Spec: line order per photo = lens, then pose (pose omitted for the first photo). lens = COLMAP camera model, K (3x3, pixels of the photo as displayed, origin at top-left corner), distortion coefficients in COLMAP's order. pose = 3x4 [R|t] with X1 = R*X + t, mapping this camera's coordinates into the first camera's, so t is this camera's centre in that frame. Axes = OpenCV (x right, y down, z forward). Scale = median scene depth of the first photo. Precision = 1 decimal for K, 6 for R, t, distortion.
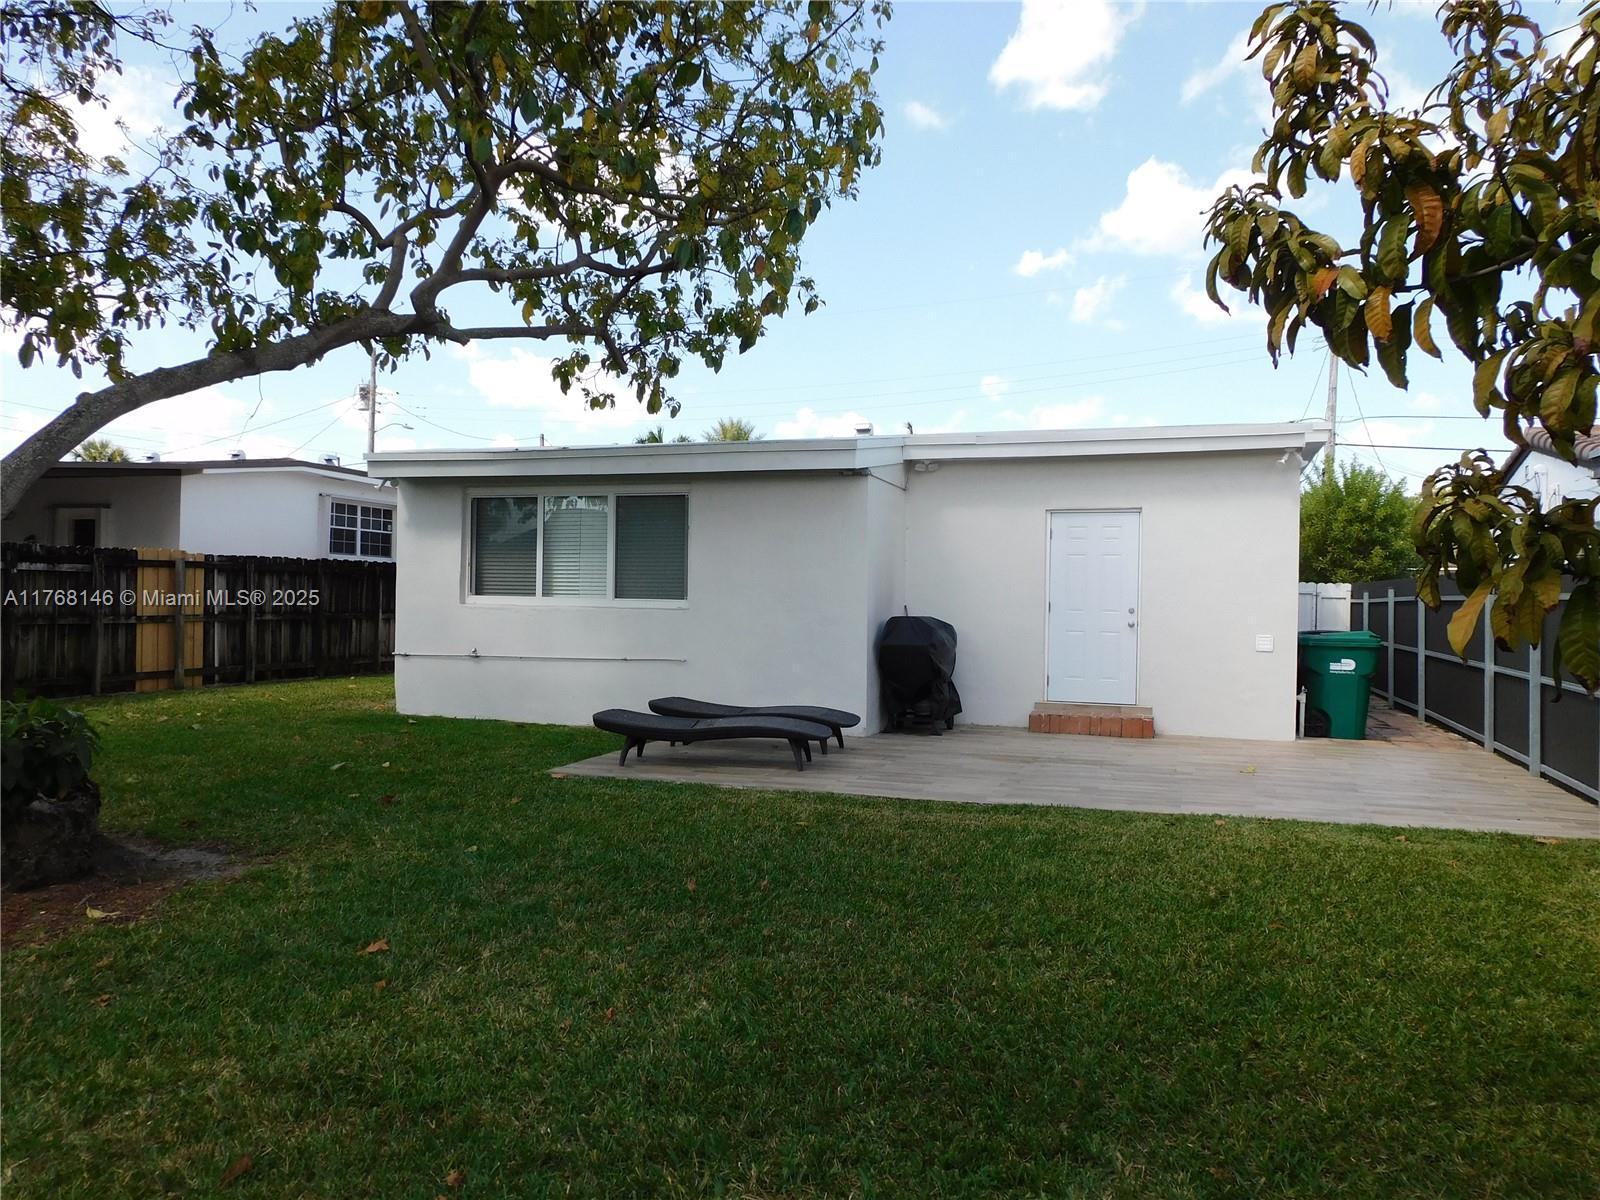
lens RADIAL K [[1135.8, 0, 796.1], [0, 1135.8, 603.1], [0, 0, 1]] dist [-0.007031, -0.001305]
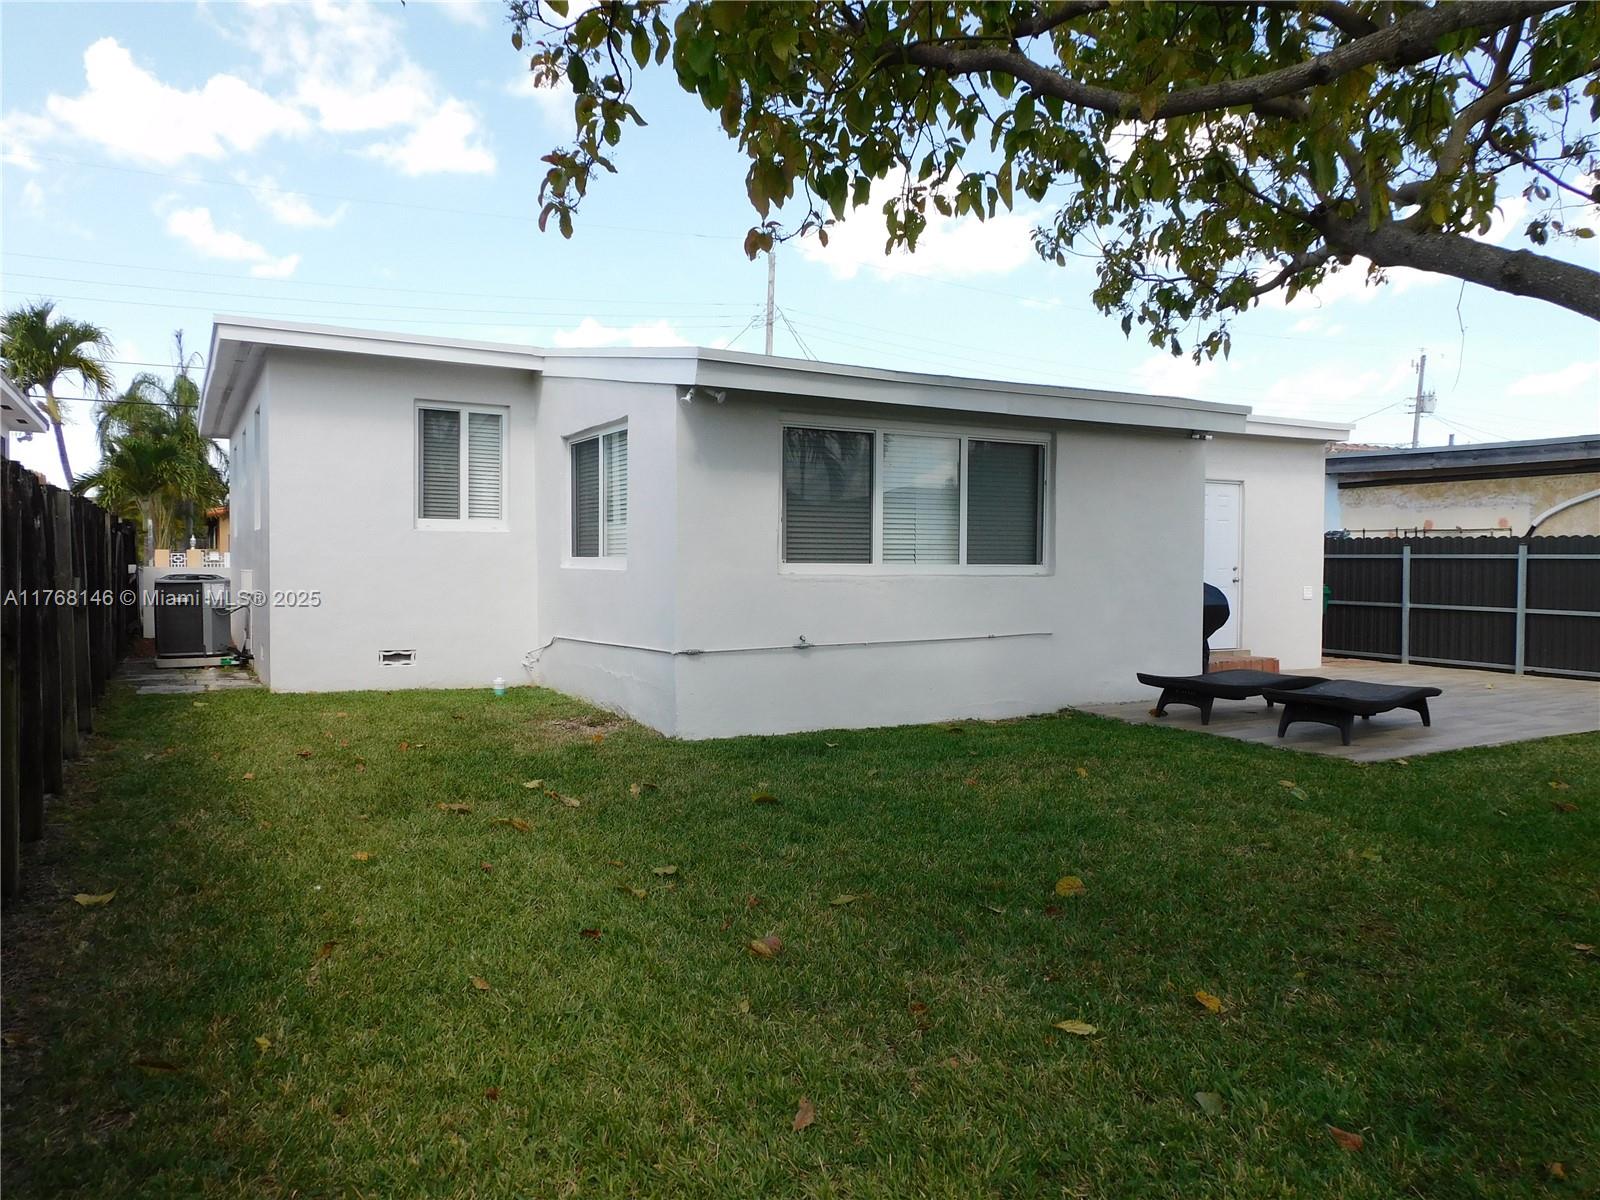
lens RADIAL K [[1135.8, 0, 804.8], [0, 1135.8, 595.5], [0, 0, 1]] dist [-0.007031, -0.001305]
pose [[0.638557, -0.030454, 0.768971, -0.837163], [0.002288, 0.999287, 0.037675, -0.012811], [-0.769571, -0.022298, 0.638172, 0.541255]]
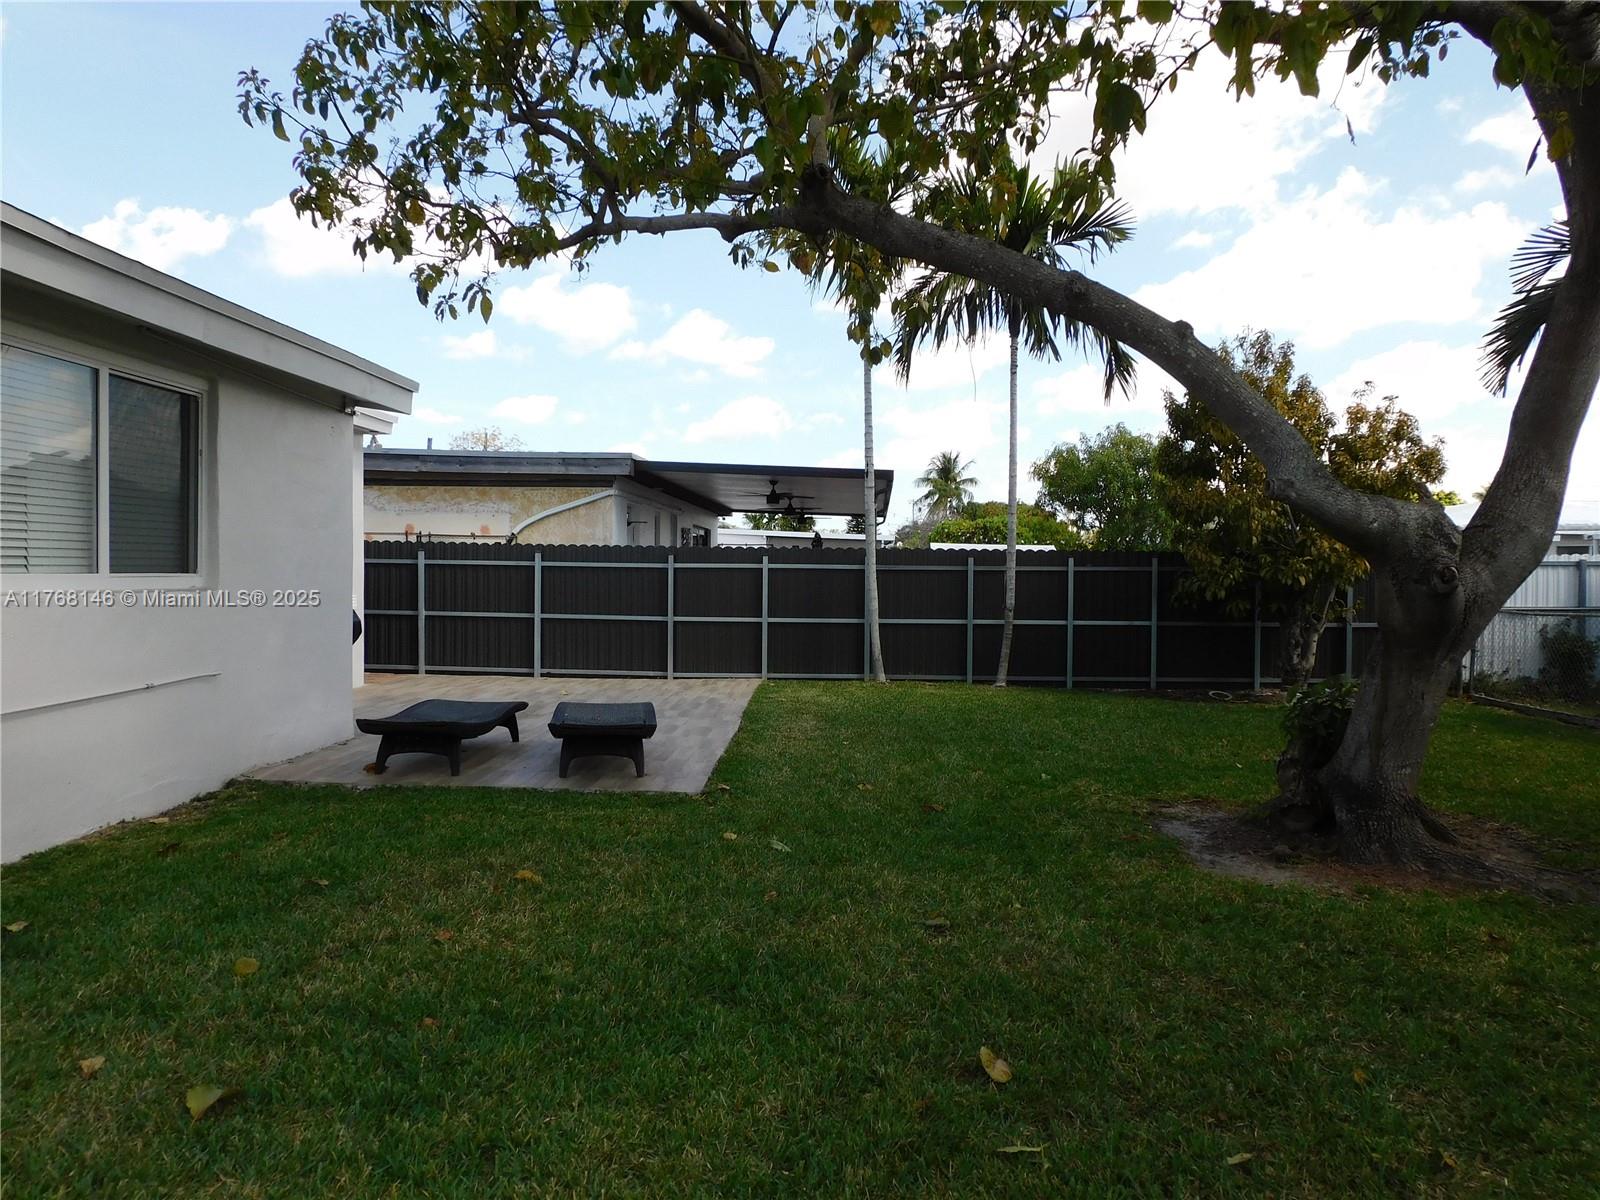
lens RADIAL K [[1135.8, 0, 804.2], [0, 1135.8, 597.3], [0, 0, 1]] dist [-0.007031, -0.001305]
pose [[-0.328987, -0.035056, 0.943684, -0.715406], [-0.015656, 0.999376, 0.031667, -0.013987], [-0.944205, -0.004356, -0.329330, 0.832672]]
